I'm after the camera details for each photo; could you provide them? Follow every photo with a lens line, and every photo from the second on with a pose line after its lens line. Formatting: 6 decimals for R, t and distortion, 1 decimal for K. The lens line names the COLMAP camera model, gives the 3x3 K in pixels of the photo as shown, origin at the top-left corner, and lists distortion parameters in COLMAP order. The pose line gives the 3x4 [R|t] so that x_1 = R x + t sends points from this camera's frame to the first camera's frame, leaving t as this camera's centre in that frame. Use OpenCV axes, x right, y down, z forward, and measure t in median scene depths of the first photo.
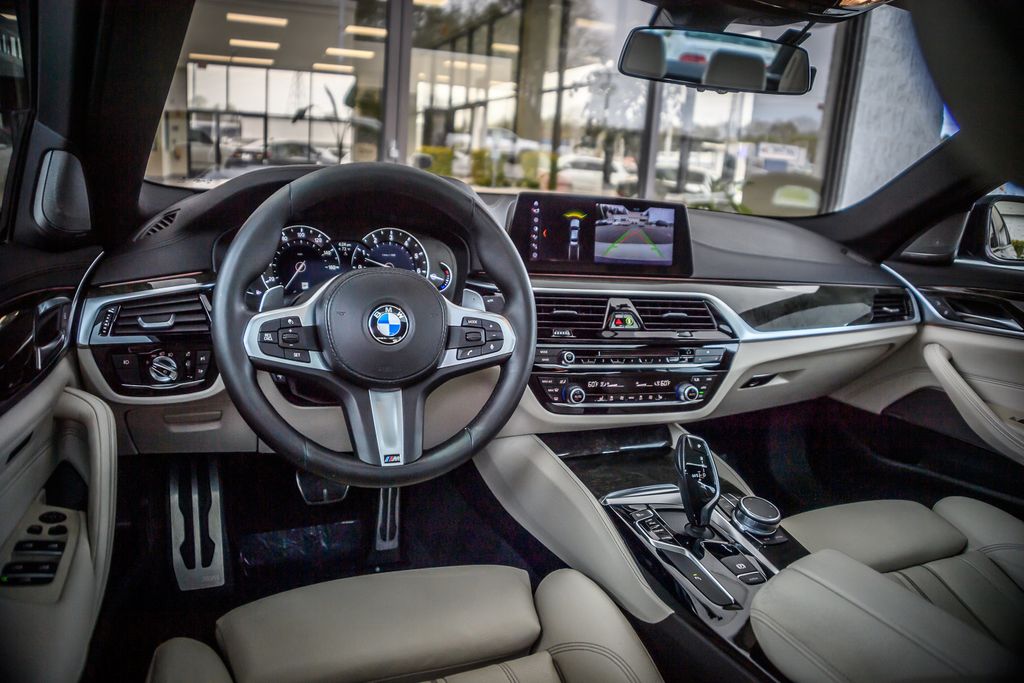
lens RADIAL K [[699.8, 0, 508.6], [0, 699.8, 341.5], [0, 0, 1]] dist [-0.142155, 0.068241]
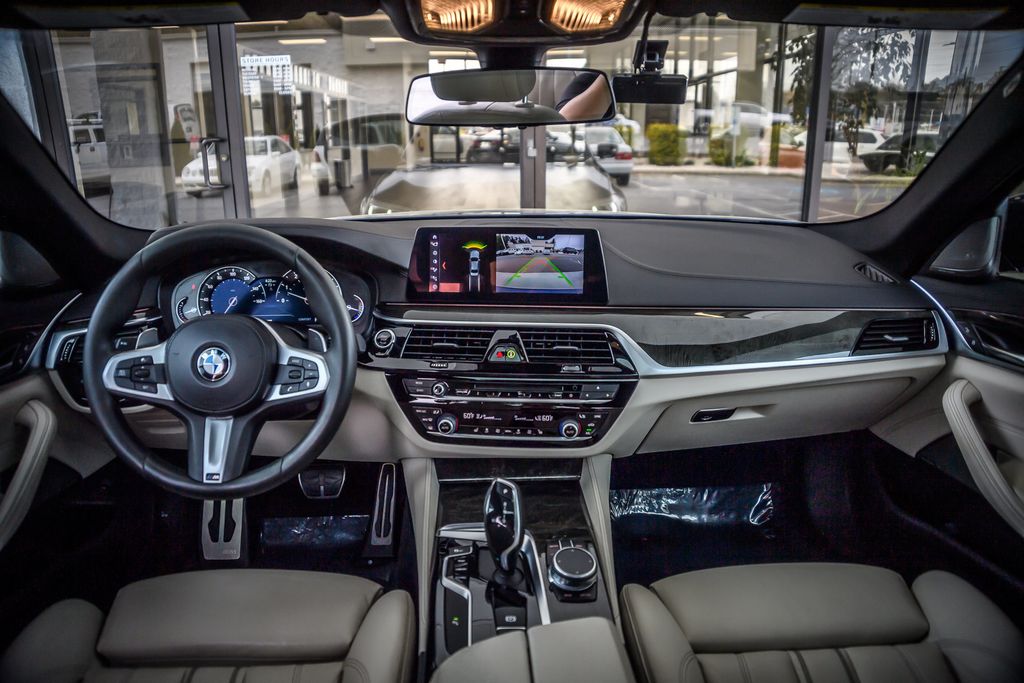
lens RADIAL K [[699.8, 0, 502.6], [0, 699.8, 347.5], [0, 0, 1]] dist [-0.142155, 0.068241]
pose [[0.937605, 0.026647, -0.346681, 0.485870], [-0.014347, 0.999175, 0.037999, -0.073076], [0.347407, -0.030654, 0.937213, 0.058843]]
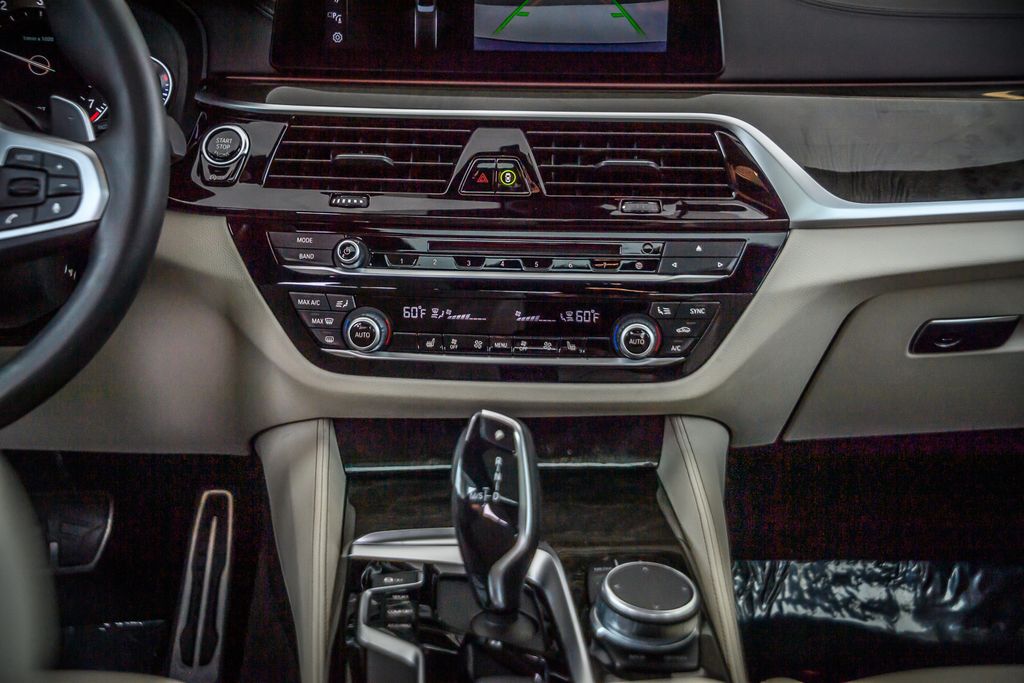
lens RADIAL K [[1680.0, 0, 514.3], [0, 1680.0, 341.8], [0, 0, 1]] dist [0.298926, 0.000000]
pose [[0.947513, 0.024818, -0.318752, 0.507714], [-0.019368, 0.999607, 0.020256, 0.053251], [0.319130, -0.013019, 0.947622, -0.039703]]
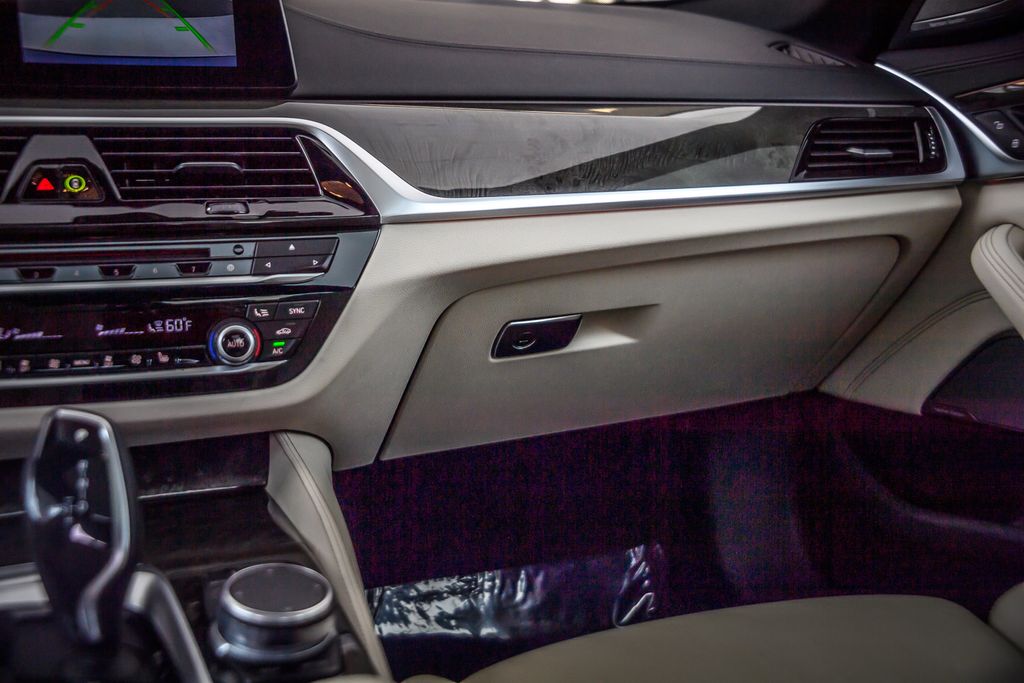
lens RADIAL K [[1261.7, 0, 504.3], [0, 1261.7, 348.8], [0, 0, 1]] dist [0.133519, 0.000000]
pose [[0.996605, -0.078614, -0.024451, 0.423049], [0.077013, 0.995182, -0.060682, 0.130851], [0.029104, 0.058593, 0.997858, 0.232558]]
